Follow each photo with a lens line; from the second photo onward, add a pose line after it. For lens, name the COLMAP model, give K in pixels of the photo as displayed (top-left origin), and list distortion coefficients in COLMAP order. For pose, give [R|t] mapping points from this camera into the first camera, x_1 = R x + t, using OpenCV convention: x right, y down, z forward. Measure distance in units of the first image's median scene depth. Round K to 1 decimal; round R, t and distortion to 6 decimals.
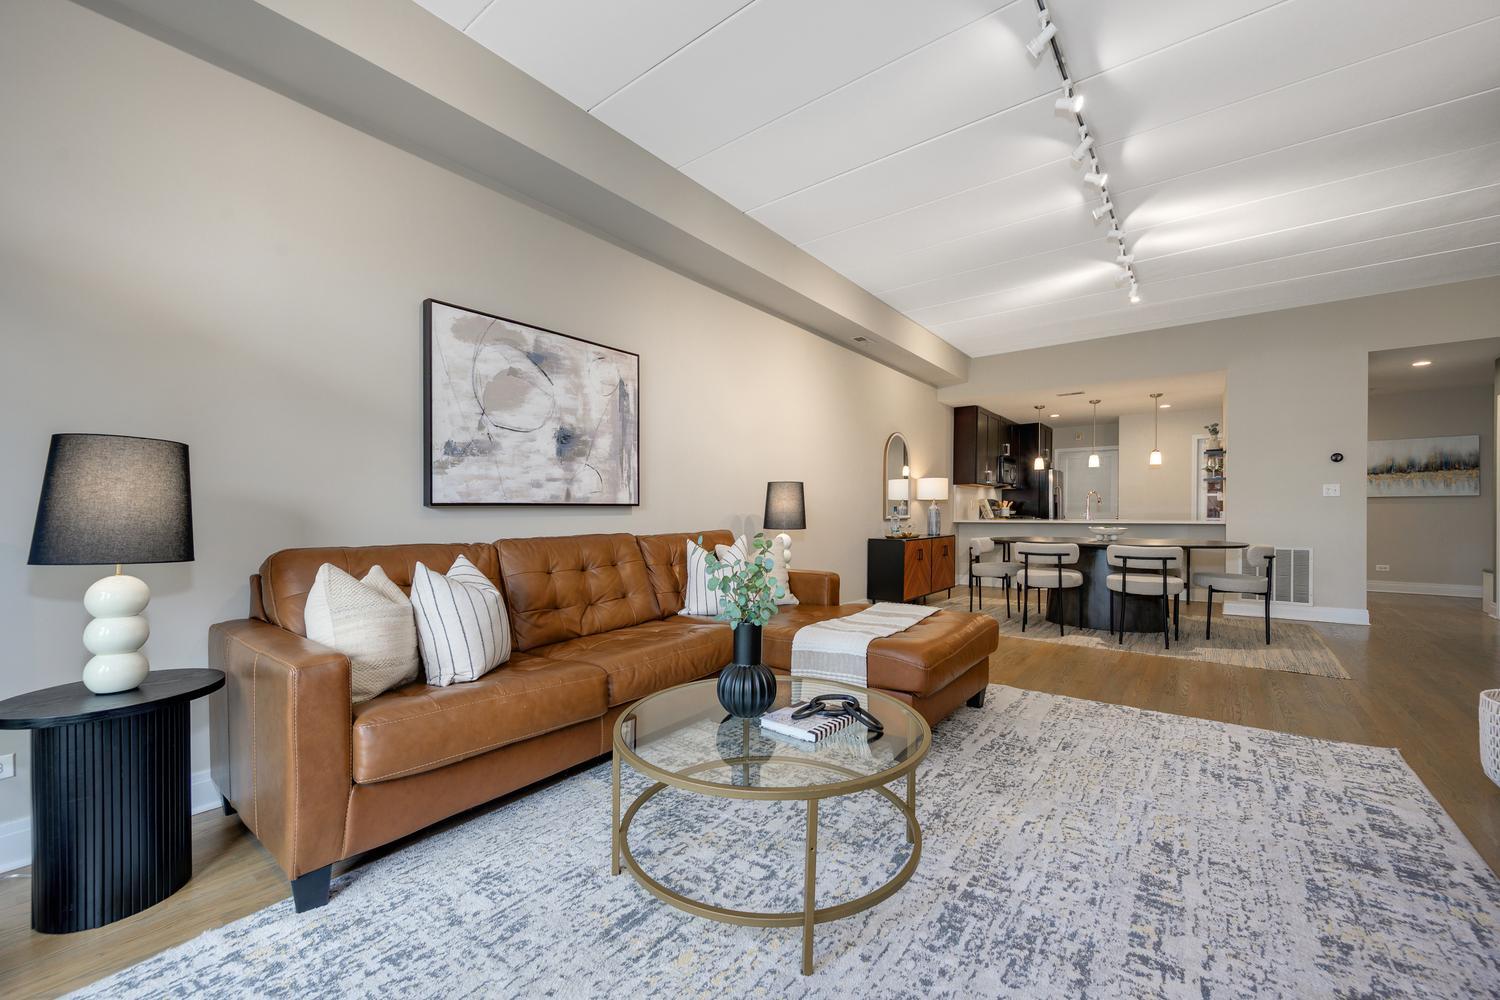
lens RADIAL K [[619.6, 0, 750.9], [0, 619.6, 512.3], [0, 0, 1]] dist [0.000367, 0.000038]
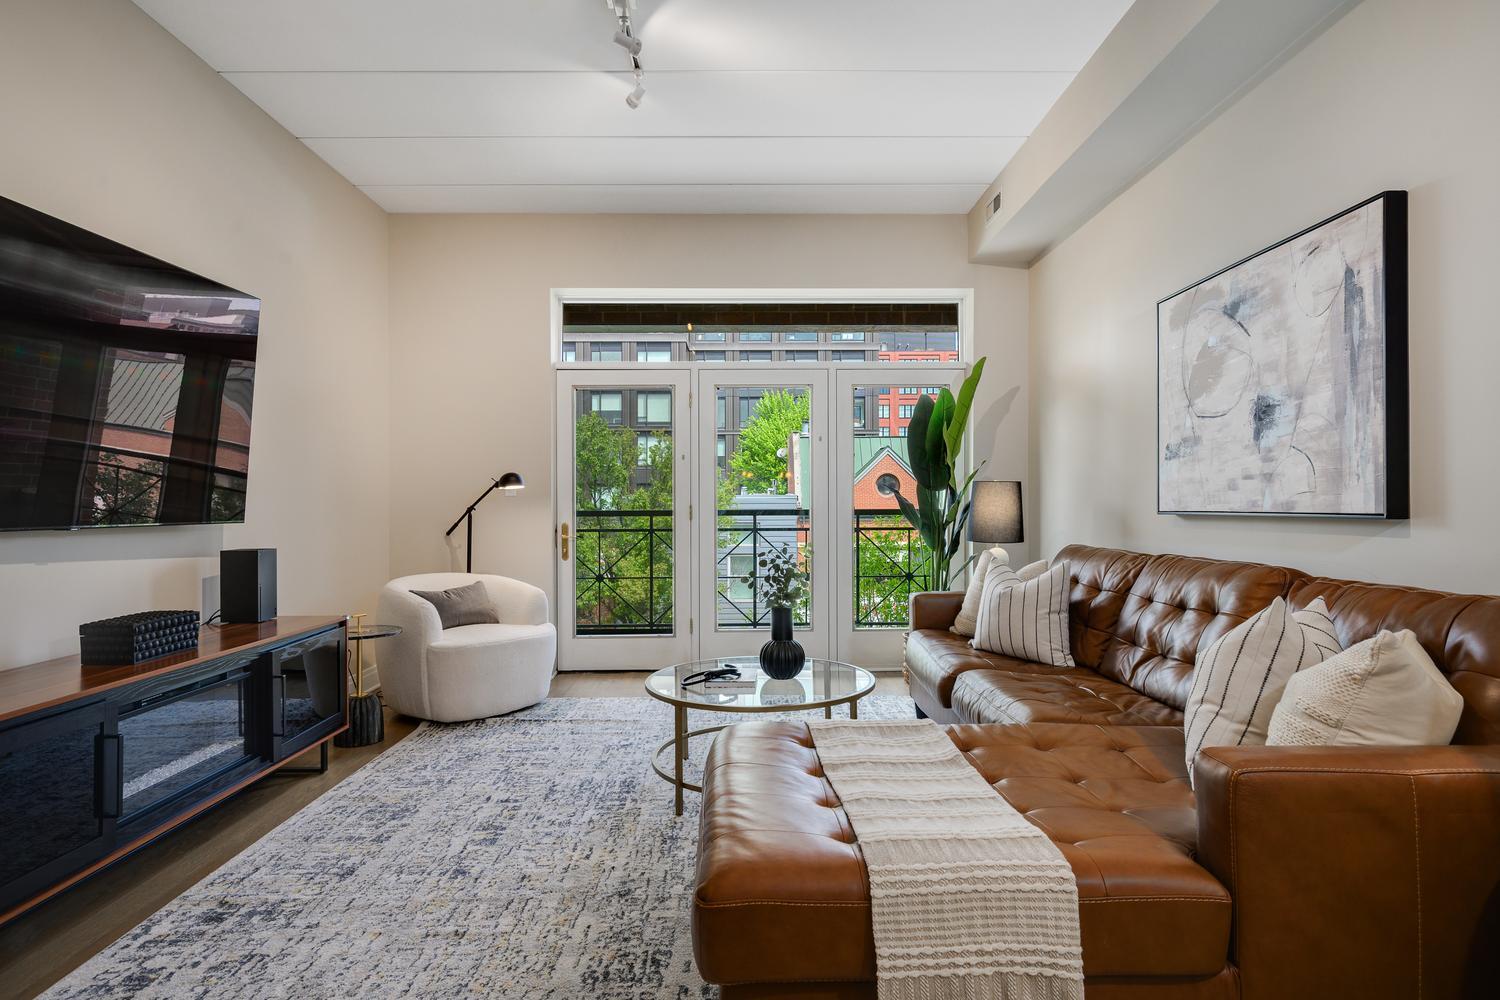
lens RADIAL K [[734.2, 0, 750.0], [0, 734.2, 500.0], [0, 0, 1]] dist [-0.000294, -0.000034]
pose [[-0.782214, 0.004303, -0.622995, 0.761452], [0.006902, 0.999975, -0.001759, -0.038719], [0.622971, -0.005676, -0.782224, 1.632949]]
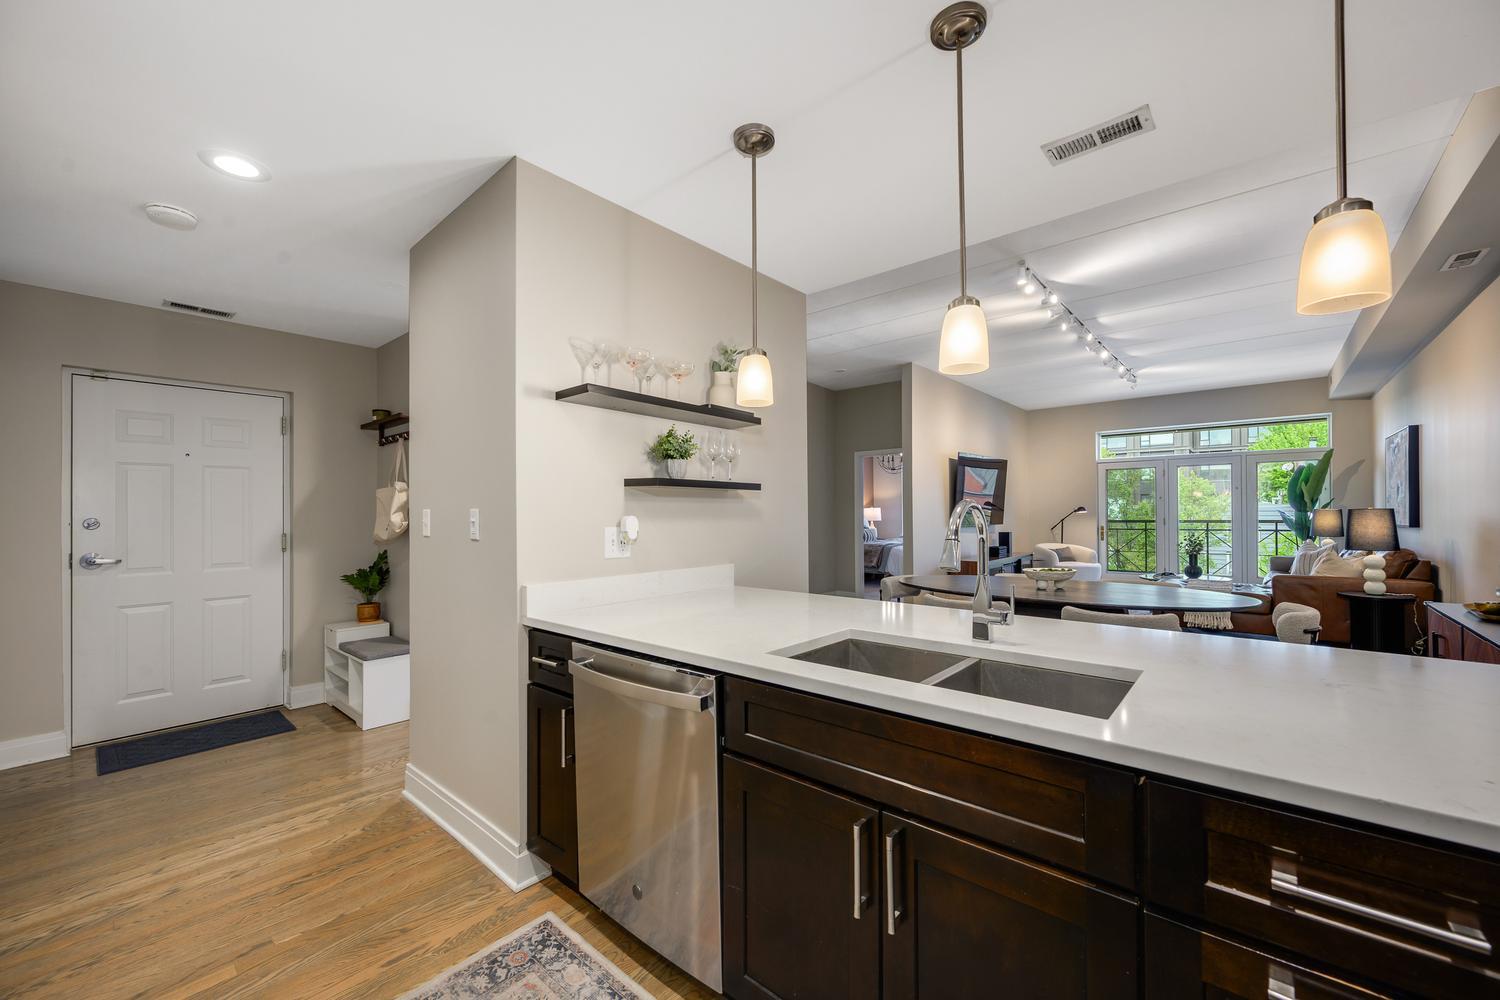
lens RADIAL K [[595.9, 0, 750.0], [0, 595.9, 500.0], [0, 0, 1]] dist [0.000965, 0.000121]
pose [[-0.997923, 0.015056, 0.062638, 1.707492], [0.013815, 0.999701, -0.020191, -0.089655], [-0.062924, -0.019284, -0.997832, 3.338977]]
